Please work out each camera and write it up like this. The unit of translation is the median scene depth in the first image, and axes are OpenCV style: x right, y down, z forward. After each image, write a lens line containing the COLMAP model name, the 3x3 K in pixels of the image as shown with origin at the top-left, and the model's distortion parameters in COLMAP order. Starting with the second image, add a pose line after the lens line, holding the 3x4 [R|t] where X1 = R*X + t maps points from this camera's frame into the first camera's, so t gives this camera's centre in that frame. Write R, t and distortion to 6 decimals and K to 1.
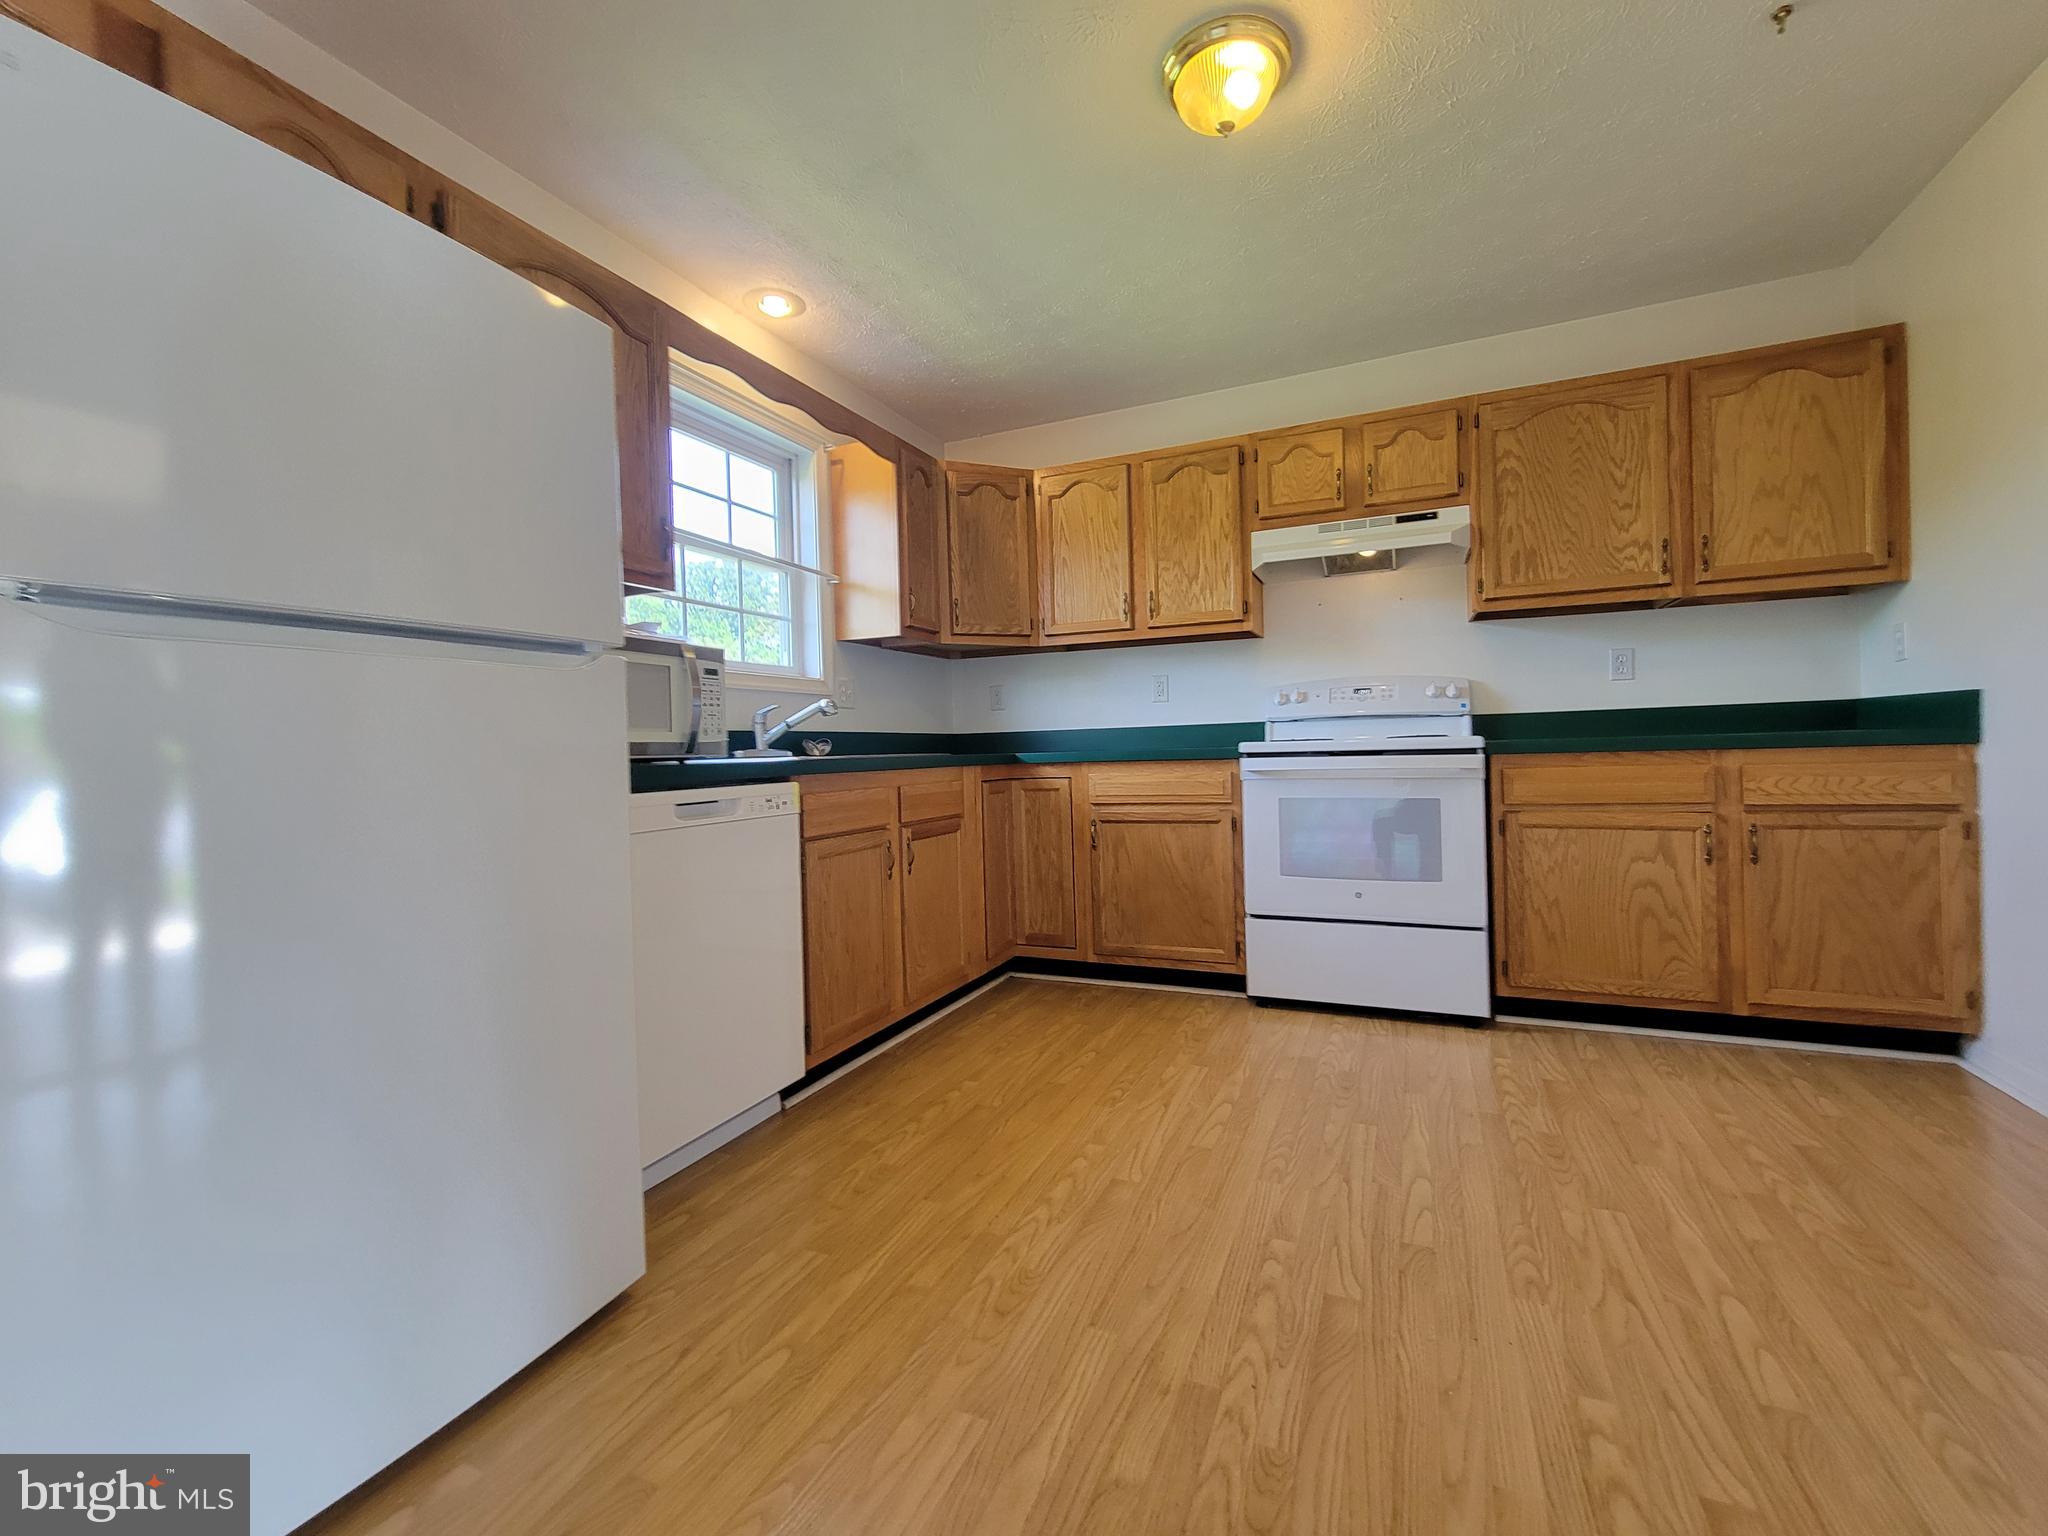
lens RADIAL K [[819.7, 0, 1021.5], [0, 819.7, 755.0], [0, 0, 1]] dist [-0.000174, 0.000174]
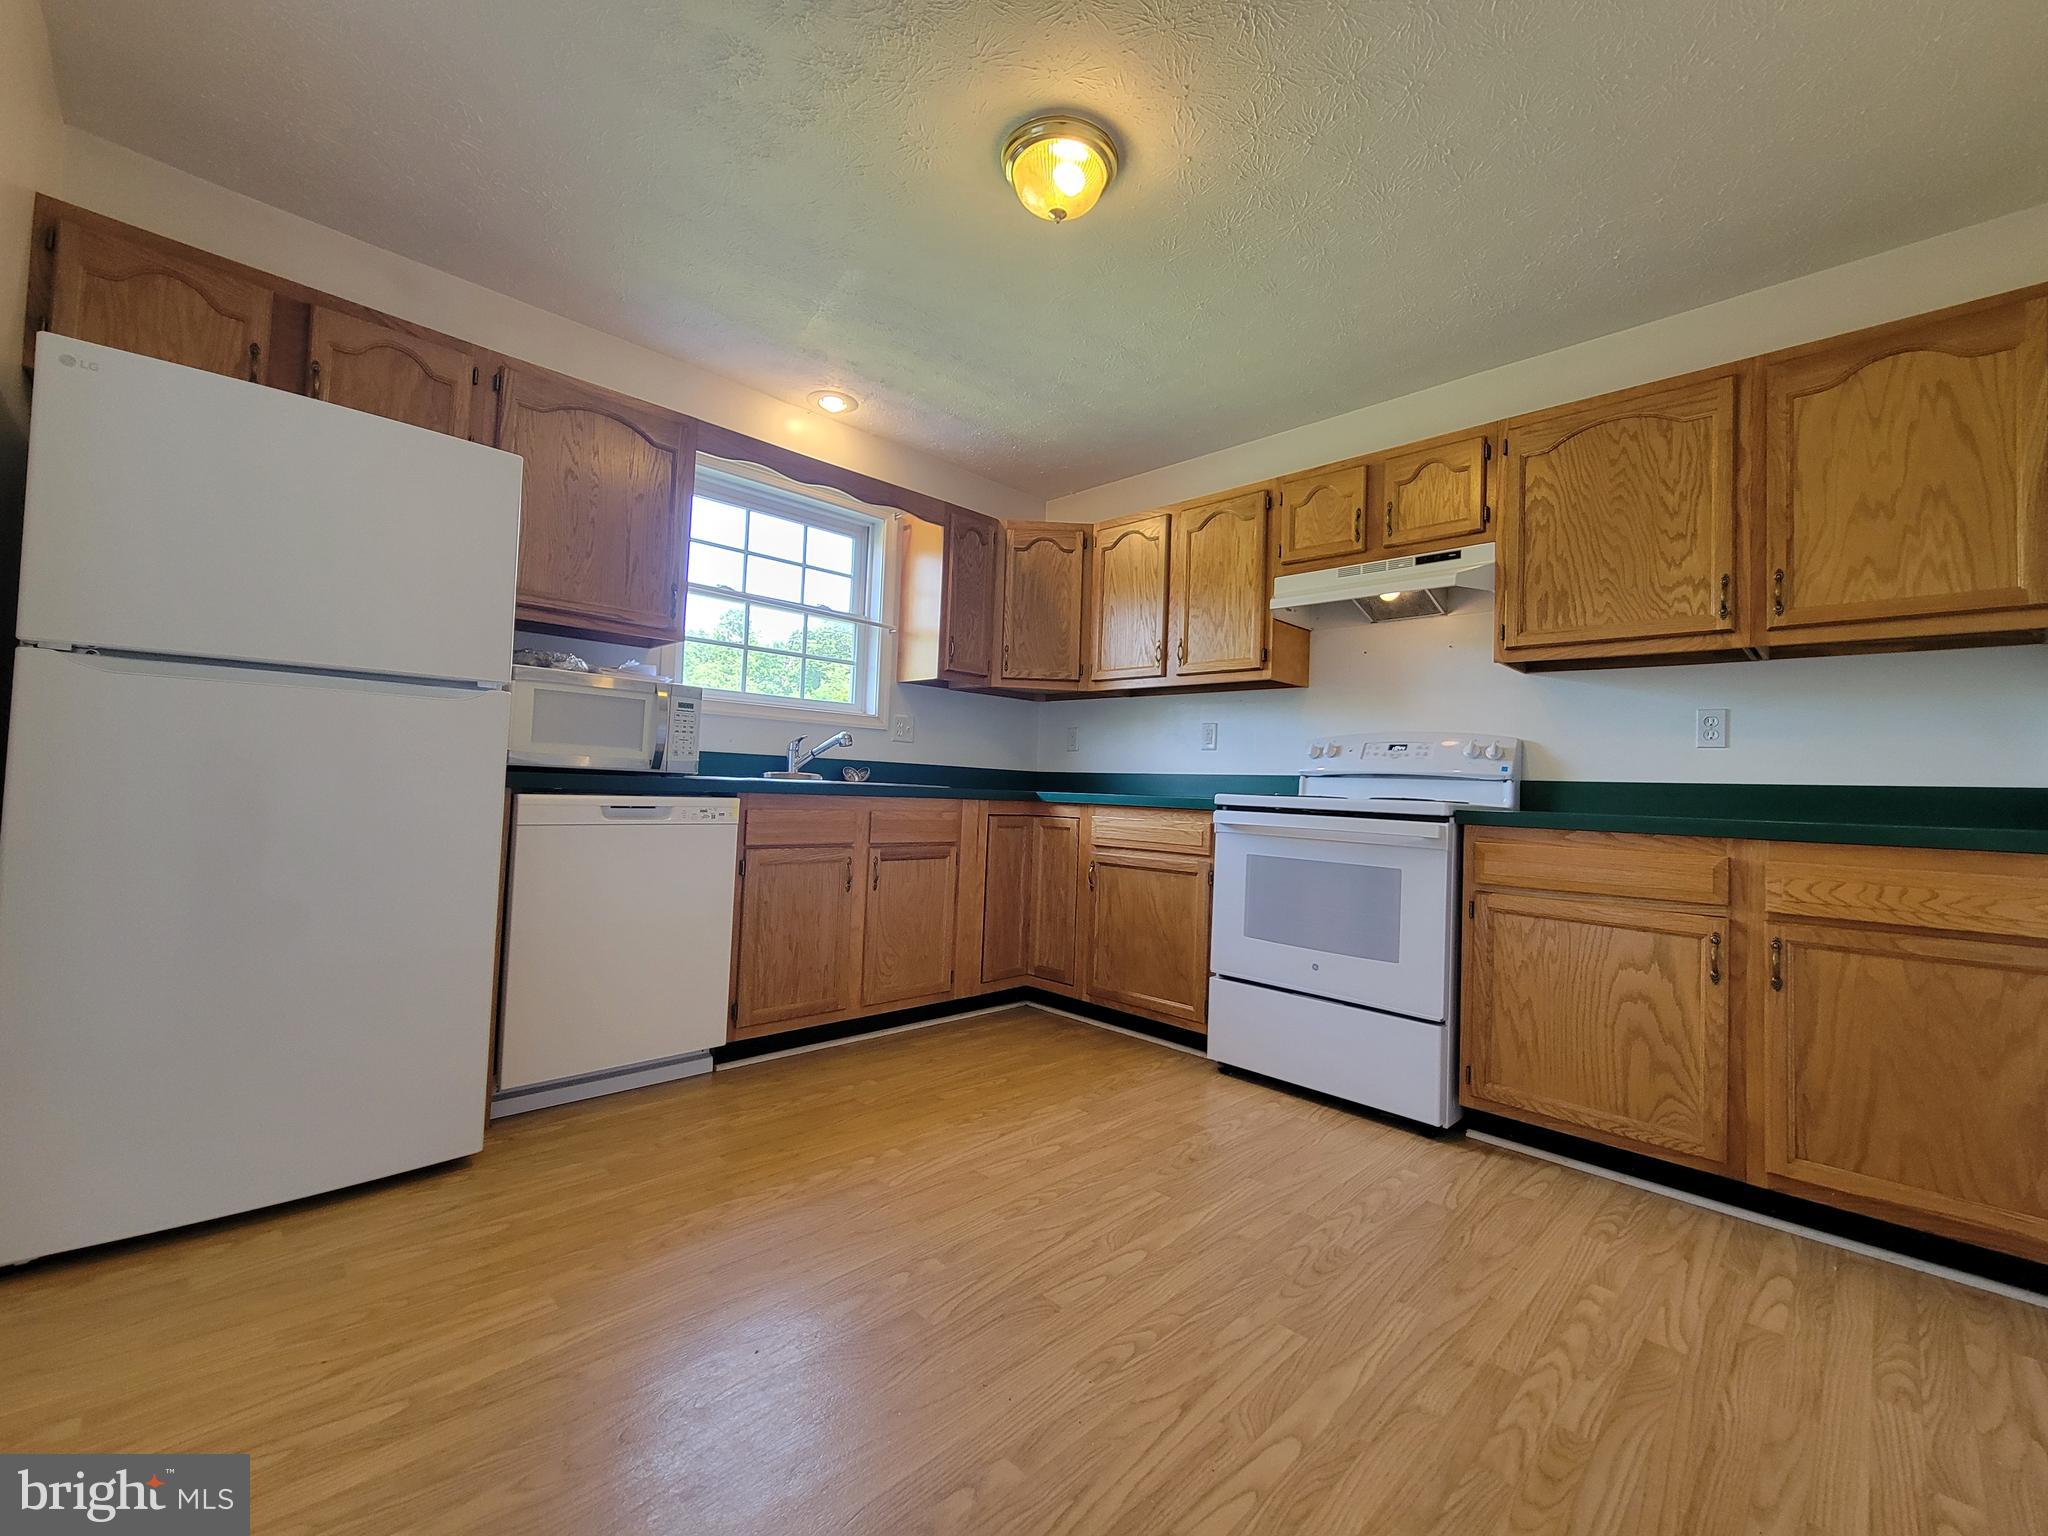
lens RADIAL K [[819.7, 0, 1030.3], [0, 819.7, 751.7], [0, 0, 1]] dist [-0.000174, 0.000174]
pose [[0.933586, 0.047069, -0.355248, 0.445659], [-0.065277, 0.997088, -0.039436, -0.013278], [0.352357, 0.060006, 0.933940, 0.013699]]
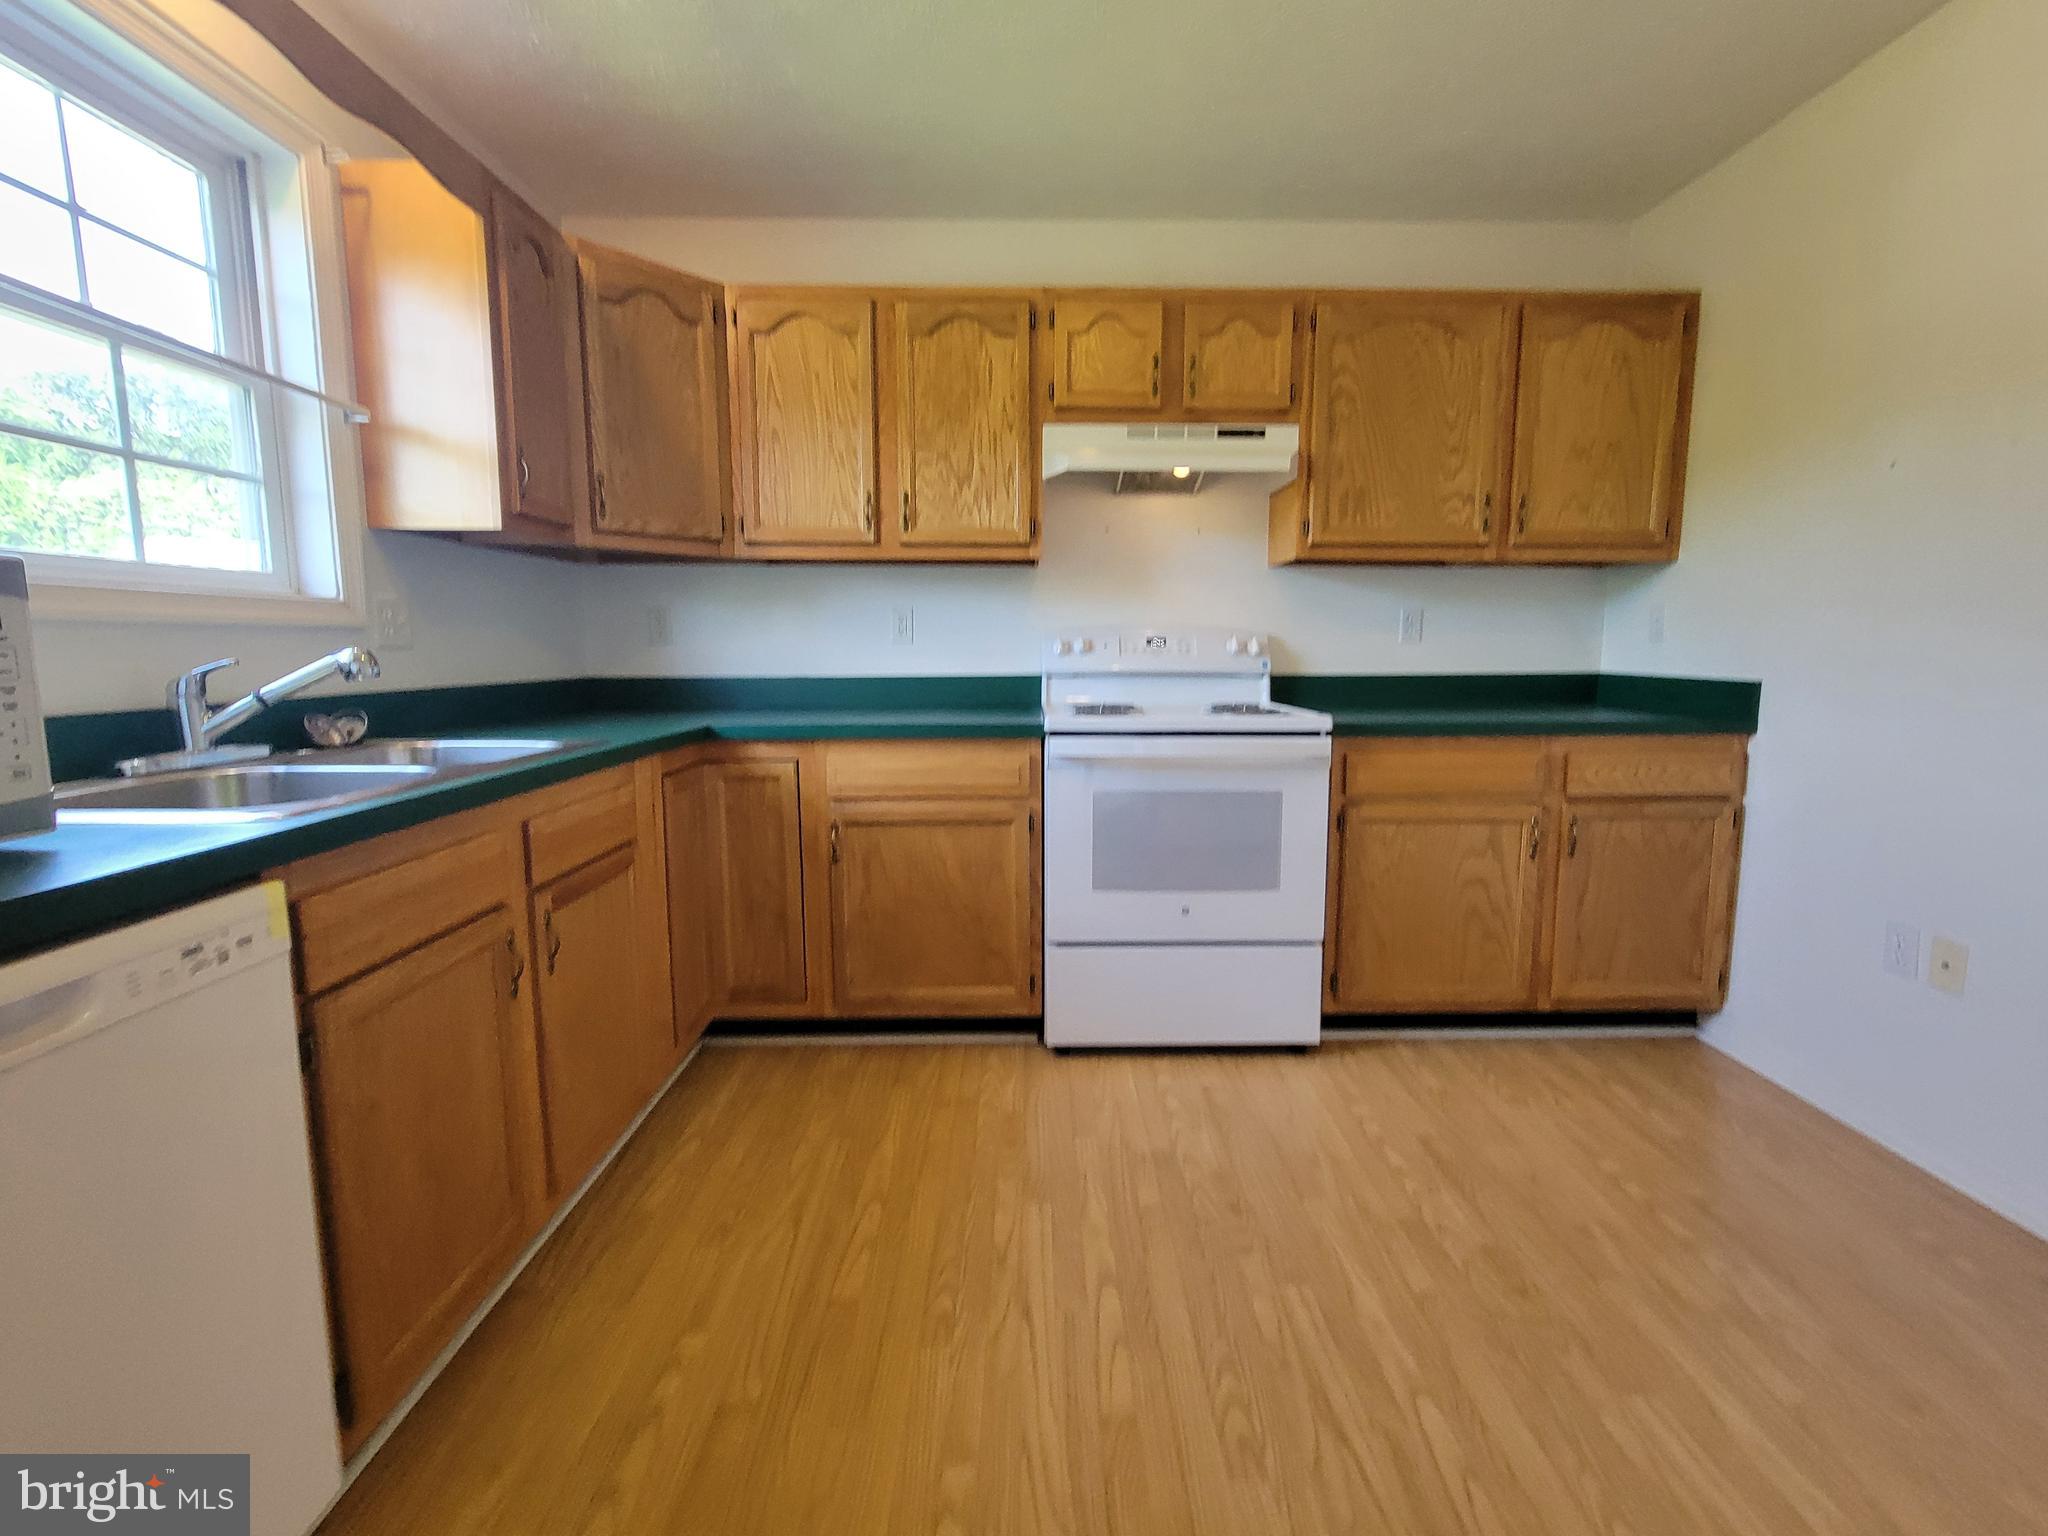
lens RADIAL K [[846.3, 0, 1013.2], [0, 846.3, 736.2], [0, 0, 1]] dist [-0.004359, 0.000692]
pose [[0.911076, -0.021180, 0.411694, -0.081289], [-0.019790, 0.995281, 0.095000, -0.076709], [-0.411763, -0.094700, 0.906357, 0.351953]]
